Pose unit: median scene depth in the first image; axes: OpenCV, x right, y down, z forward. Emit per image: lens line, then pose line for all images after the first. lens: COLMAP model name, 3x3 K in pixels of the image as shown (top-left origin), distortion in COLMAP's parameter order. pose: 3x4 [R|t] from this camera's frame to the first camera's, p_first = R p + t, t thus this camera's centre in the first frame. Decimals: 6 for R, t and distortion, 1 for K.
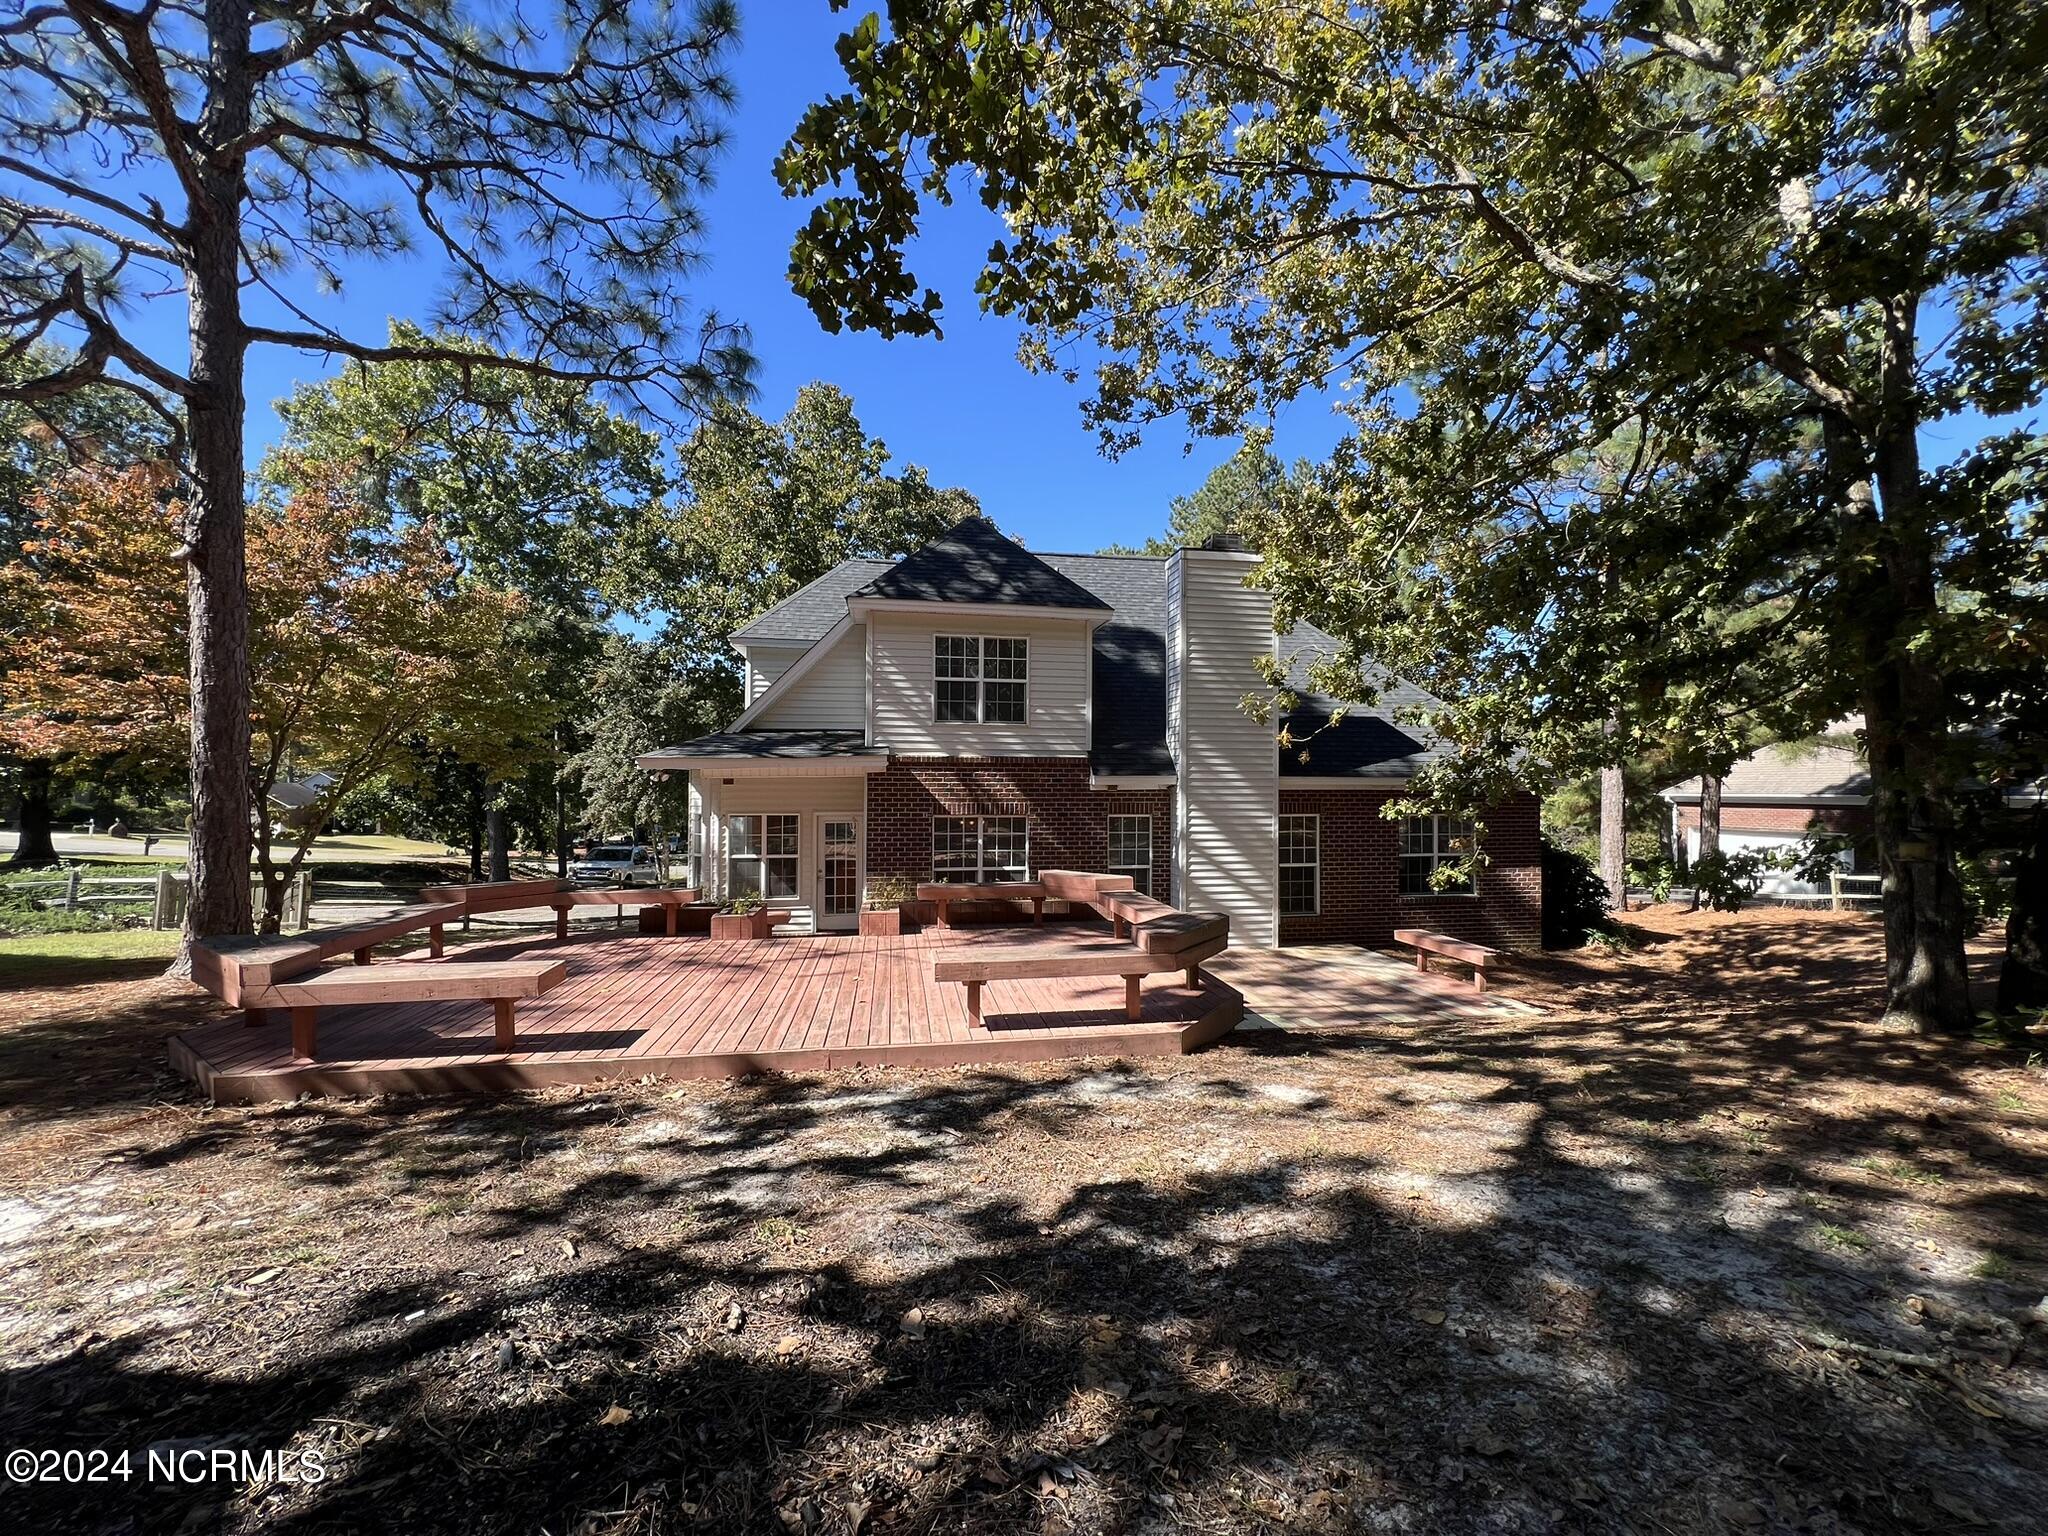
lens RADIAL K [[807.9, 0, 1024.0], [0, 807.9, 768.0], [0, 0, 1]] dist [-0.000815, 0.000036]
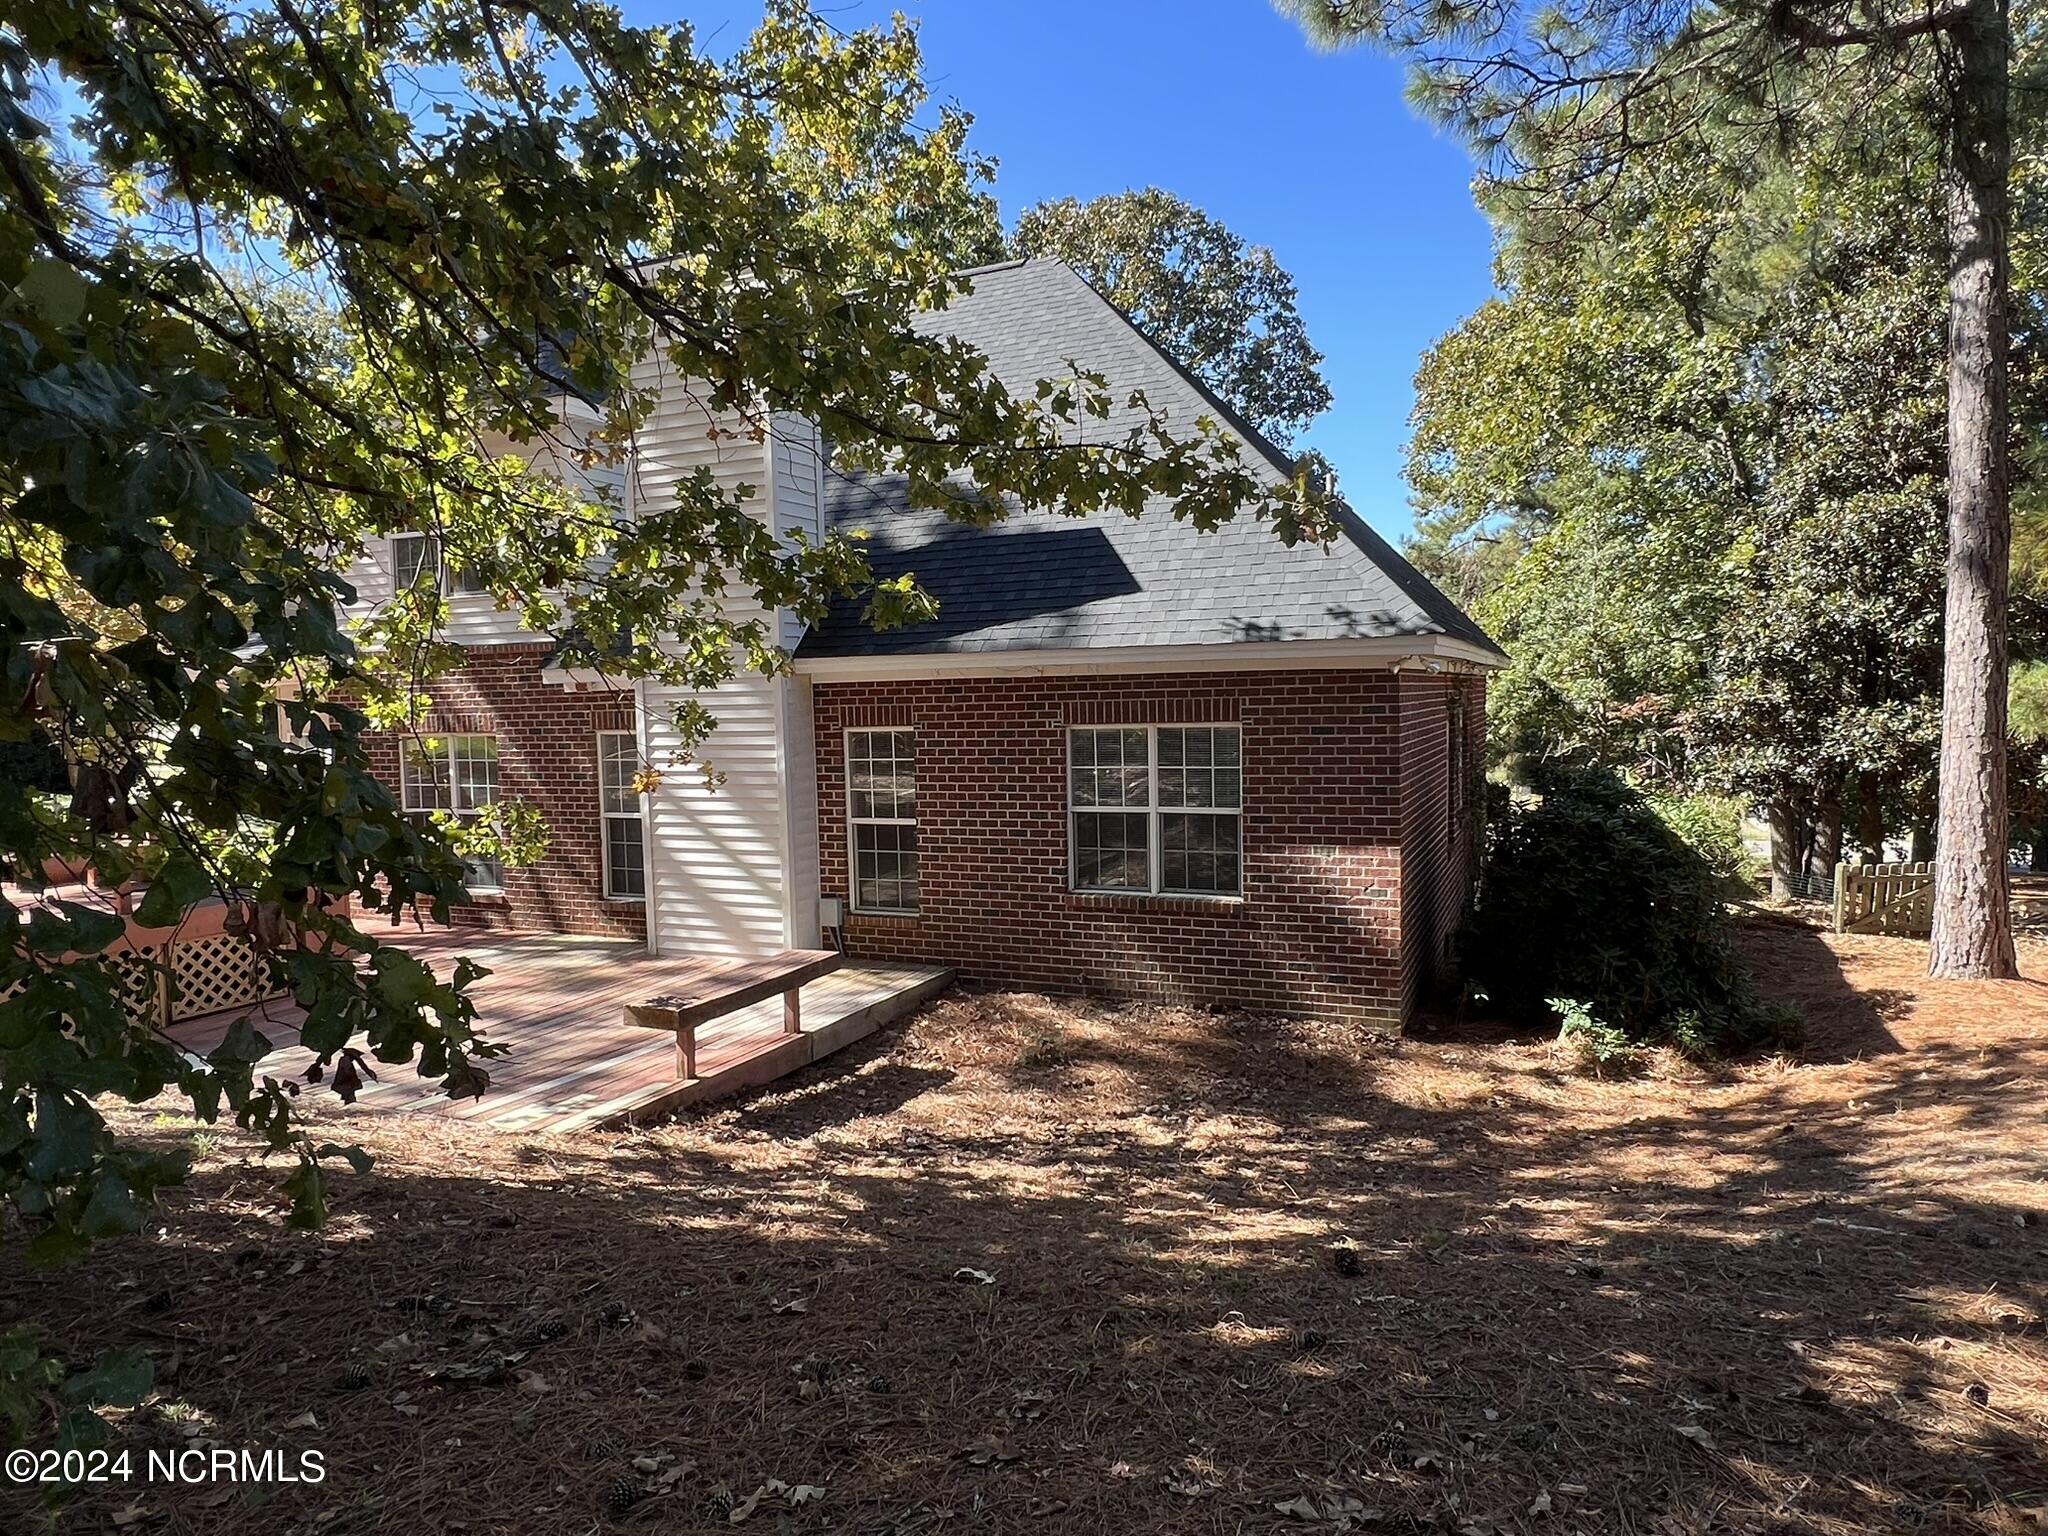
lens RADIAL K [[1214.5, 0, 1024.0], [0, 1214.5, 768.0], [0, 0, 1]] dist [0.003789, -0.000420]
pose [[0.846074, 0.008588, -0.532997, 0.909993], [0.035350, 0.996765, 0.072175, 0.030996], [0.531893, -0.079907, 0.843033, 0.394024]]
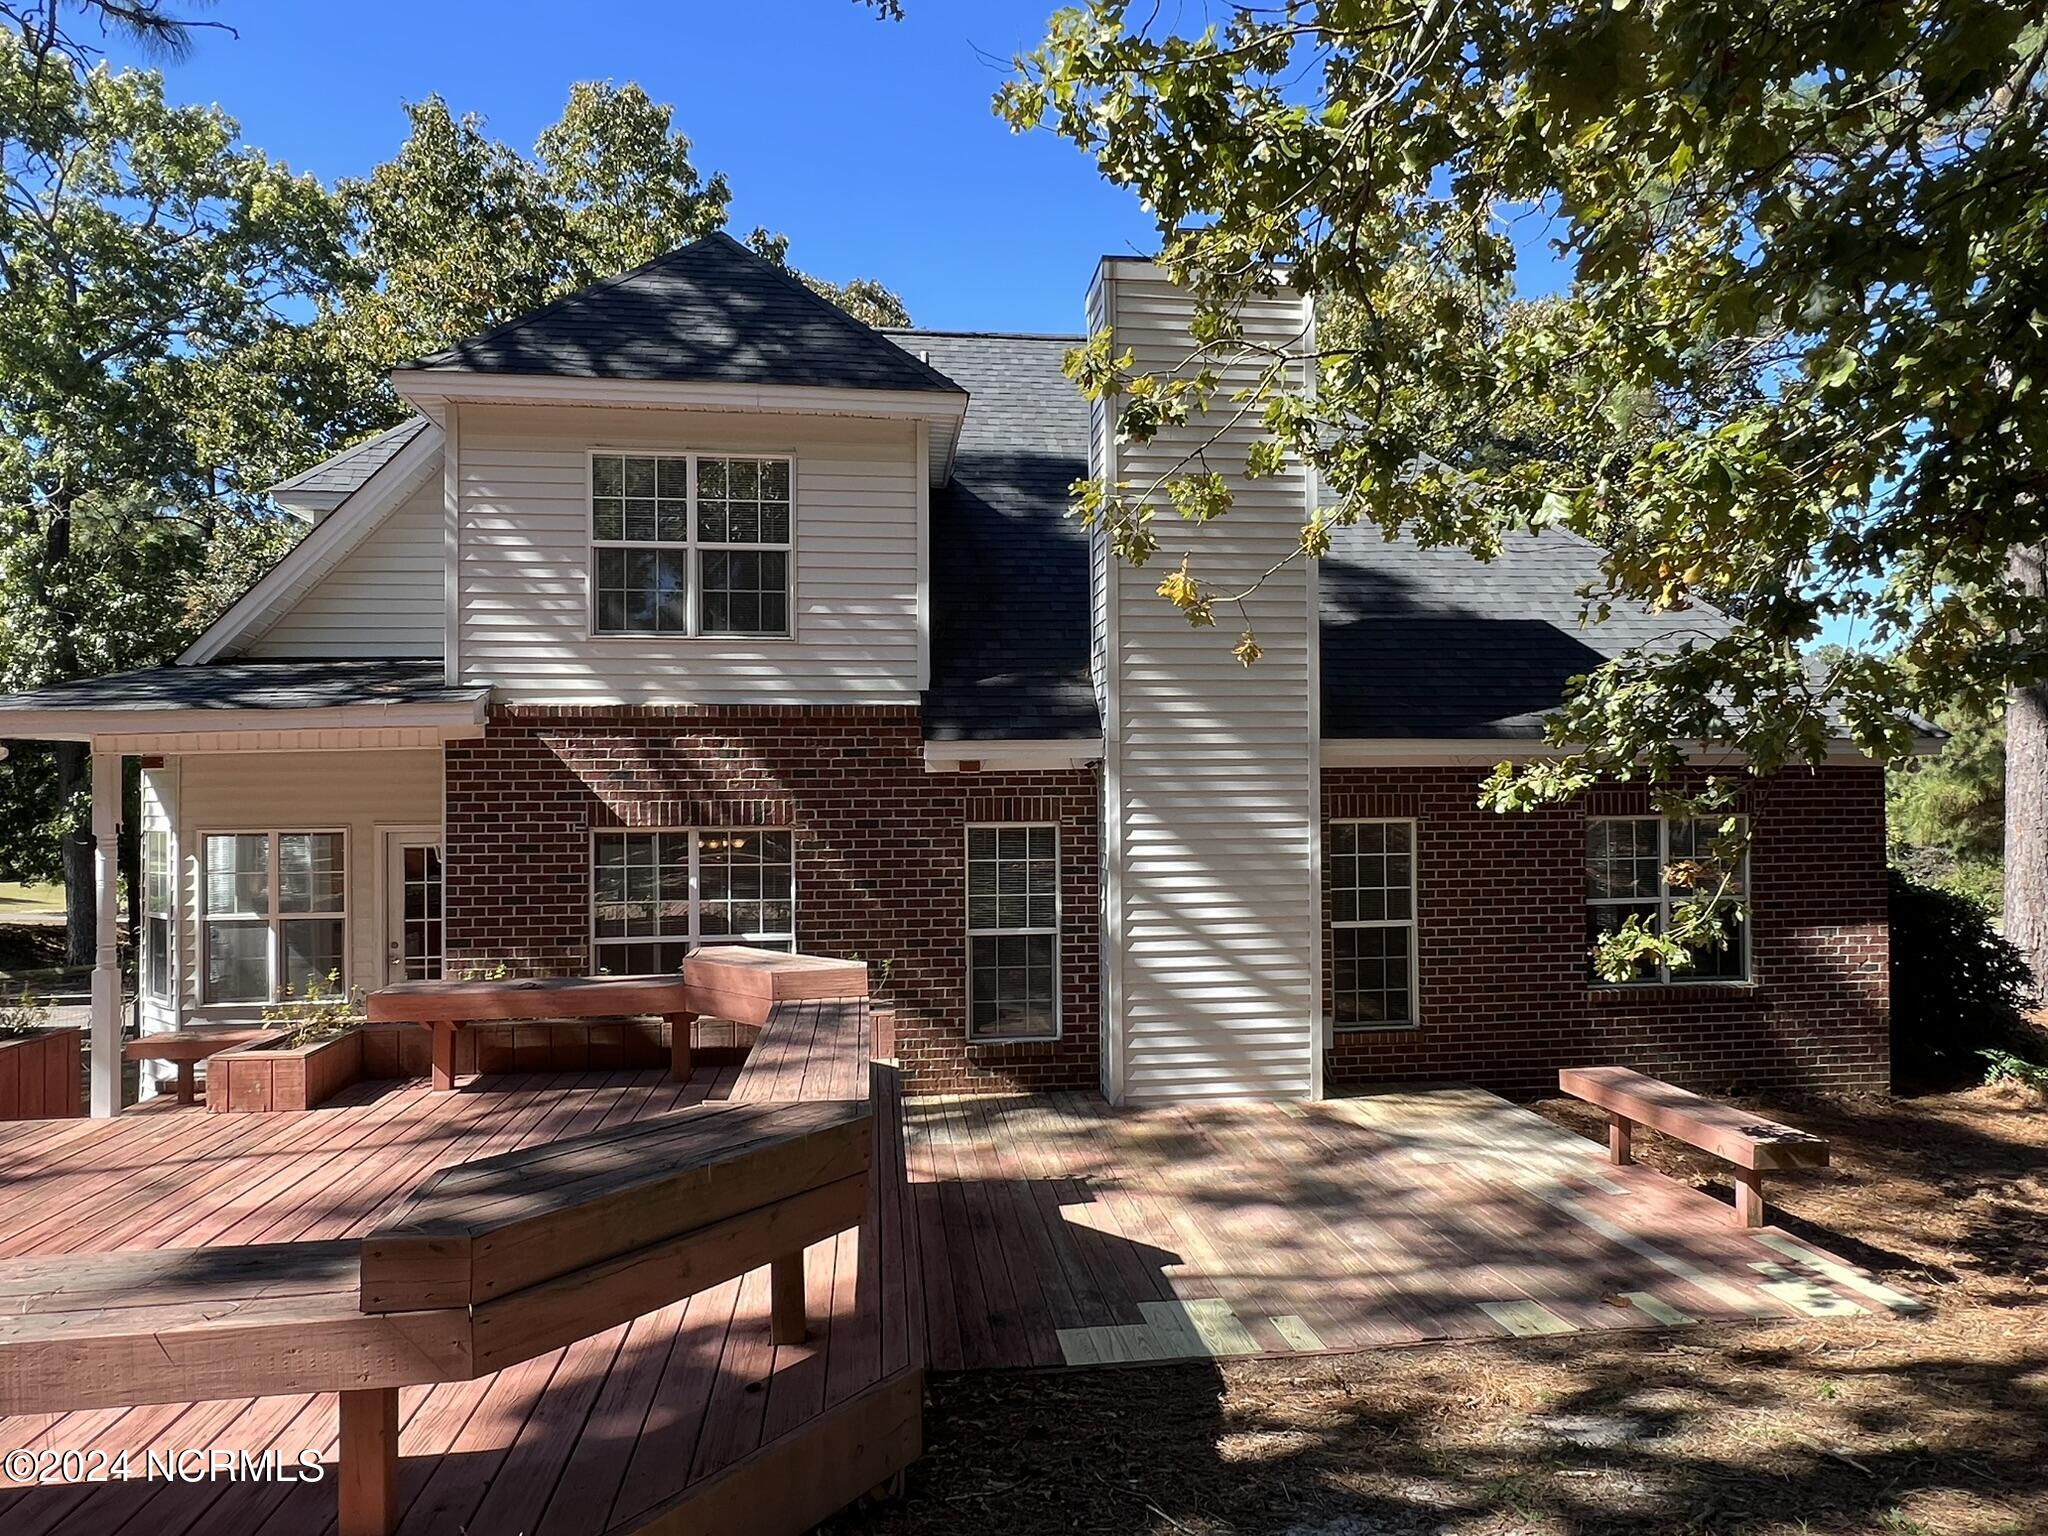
lens RADIAL K [[1239.9, 0, 1021.7], [0, 1239.9, 776.8], [0, 0, 1]] dist [0.003127, -0.002814]
pose [[0.999340, -0.012437, -0.034145, 0.167897], [0.012662, 0.999899, 0.006382, 0.026499], [0.034062, -0.006810, 0.999397, 0.271523]]
